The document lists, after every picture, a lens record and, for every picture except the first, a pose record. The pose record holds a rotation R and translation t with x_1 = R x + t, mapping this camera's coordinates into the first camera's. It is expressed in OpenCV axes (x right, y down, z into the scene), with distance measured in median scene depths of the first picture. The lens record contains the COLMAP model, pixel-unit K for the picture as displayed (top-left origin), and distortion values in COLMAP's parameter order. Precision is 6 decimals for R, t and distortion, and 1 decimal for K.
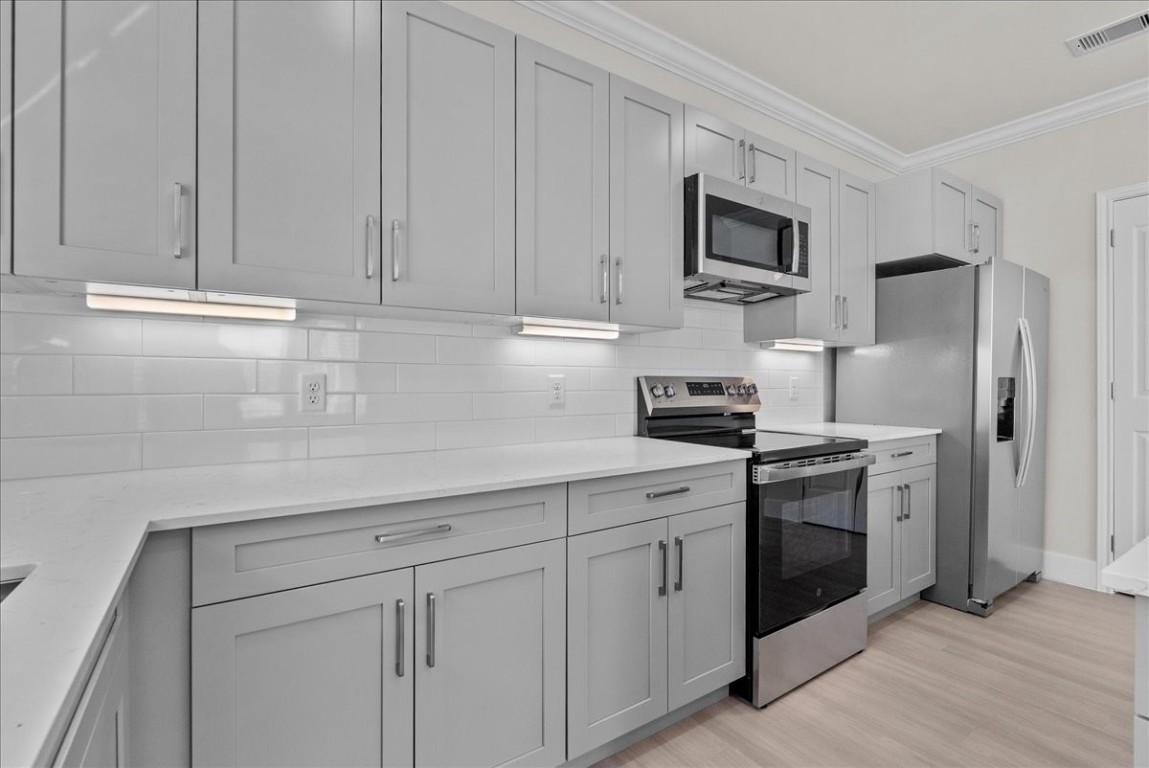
lens RADIAL K [[518.5, 0, 574.5], [0, 518.5, 384.0], [0, 0, 1]] dist [-0.018487, 0.000003]
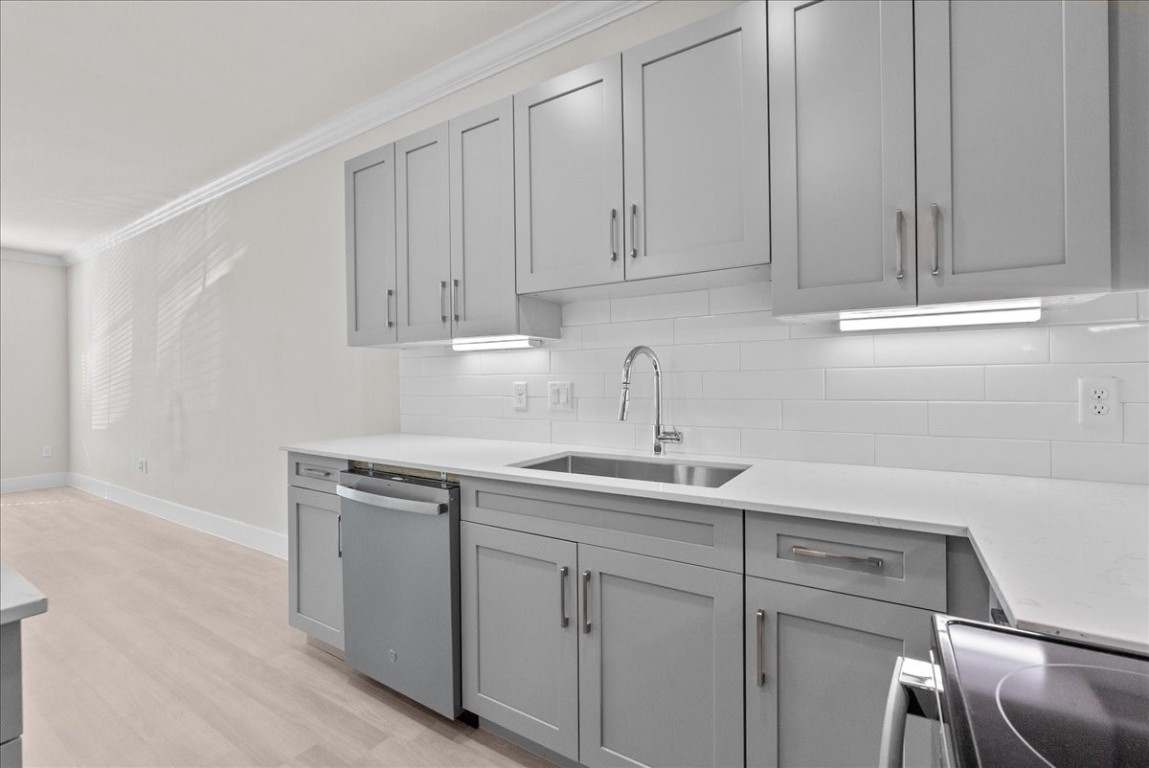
lens RADIAL K [[508.1, 0, 574.5], [0, 508.1, 384.0], [0, 0, 1]] dist [0.023225, 0.000028]
pose [[0.396988, -0.008230, -0.917787, 0.855066], [-0.010673, 0.999851, -0.013582, -0.000055], [0.917762, 0.015187, 0.396840, 0.563658]]
